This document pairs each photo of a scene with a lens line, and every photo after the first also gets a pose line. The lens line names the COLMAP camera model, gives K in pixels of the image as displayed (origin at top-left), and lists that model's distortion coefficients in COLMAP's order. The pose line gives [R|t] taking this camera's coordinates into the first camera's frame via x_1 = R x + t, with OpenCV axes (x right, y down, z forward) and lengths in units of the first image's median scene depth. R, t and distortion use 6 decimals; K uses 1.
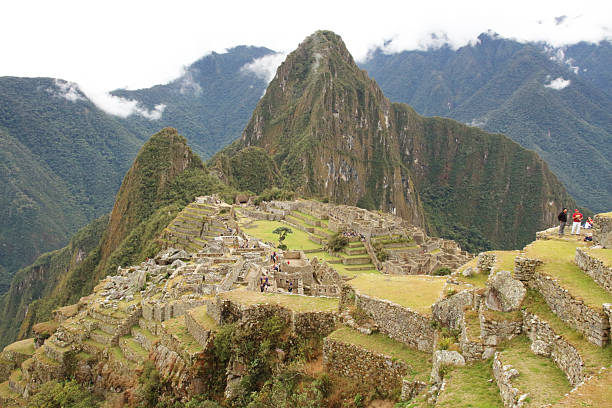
lens RADIAL K [[525.7, 0, 306.0], [0, 525.7, 204.0], [0, 0, 1]] dist [-0.009382, 0.008475]
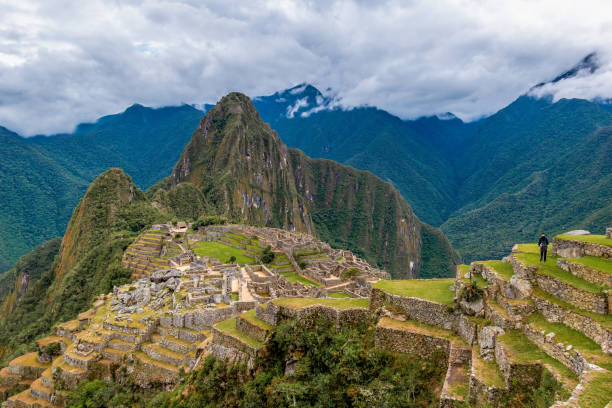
lens RADIAL K [[405.6, 0, 306.0], [0, 405.6, 204.0], [0, 0, 1]] dist [0.005253, 0.000551]
pose [[0.976824, -0.021123, 0.212998, -0.033810], [0.031930, 0.998364, -0.047428, -0.003433], [-0.211648, 0.053130, 0.975901, -0.007477]]
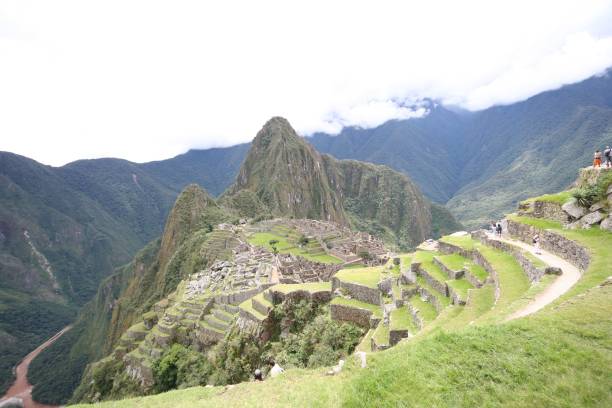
lens RADIAL K [[311.6, 0, 306.0], [0, 311.6, 204.0], [0, 0, 1]] dist [0.002612, 0.000409]
pose [[0.988483, -0.111963, 0.101814, -0.013290], [0.115425, 0.992900, -0.028762, -0.011852], [-0.097871, 0.040182, 0.994388, -0.027472]]
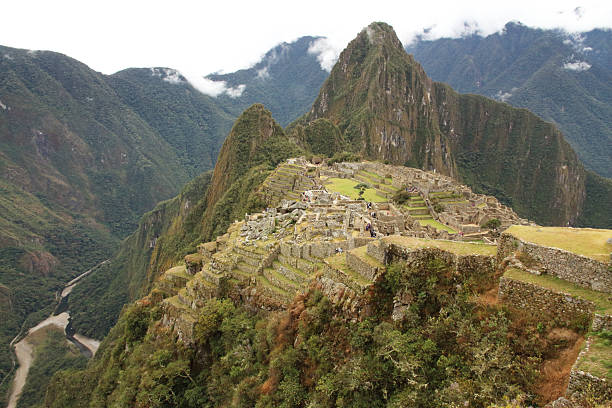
lens RADIAL K [[422.1, 0, 306.0], [0, 422.1, 204.0], [0, 0, 1]] dist [-0.128086, 0.088033]
pose [[0.993054, 0.016788, -0.116454, -0.026387], [-0.005902, 0.995630, 0.093195, -0.000040], [0.117510, -0.091861, 0.988814, 0.001649]]
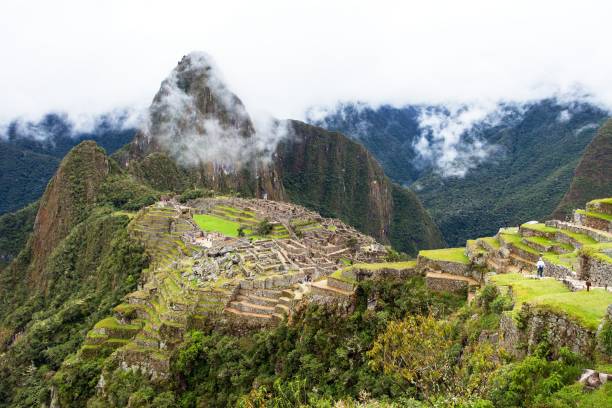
lens RADIAL K [[437.8, 0, 306.0], [0, 437.8, 204.0], [0, 0, 1]] dist [-0.010373, -0.000813]
pose [[0.952662, -0.072695, 0.295213, -0.100501], [0.061390, 0.996988, 0.047398, -0.021682], [-0.297769, -0.027032, 0.954255, -0.078473]]
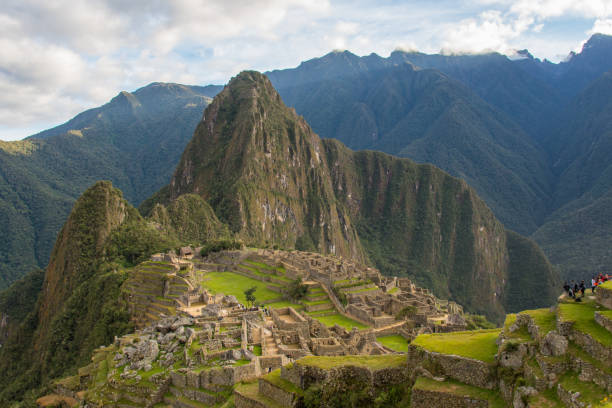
lens RADIAL K [[553.0, 0, 306.0], [0, 553.0, 204.0], [0, 0, 1]] dist [-0.119484, 0.018105]
pose [[0.988616, -0.063093, 0.136593, -0.033566], [0.072463, 0.995268, -0.064742, -0.012175], [-0.131862, 0.073903, 0.988509, -0.031062]]
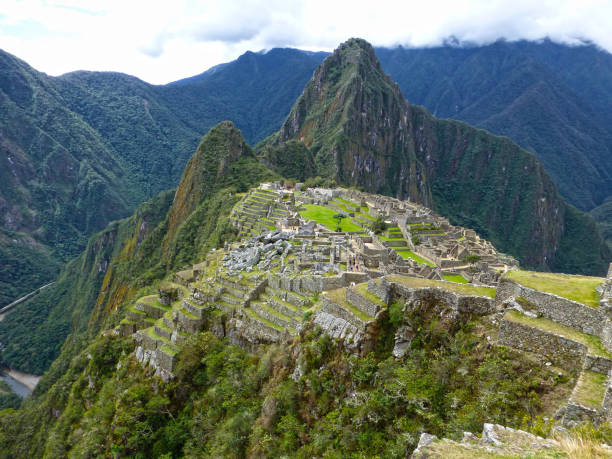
lens RADIAL K [[448.2, 0, 306.0], [0, 448.2, 229.5], [0, 0, 1]] dist [-0.031312, -0.001271]
pose [[0.998172, 0.048042, -0.036677, -0.036957], [-0.044472, 0.994707, 0.092631, -0.004584], [0.040933, -0.090831, 0.995025, -0.010842]]
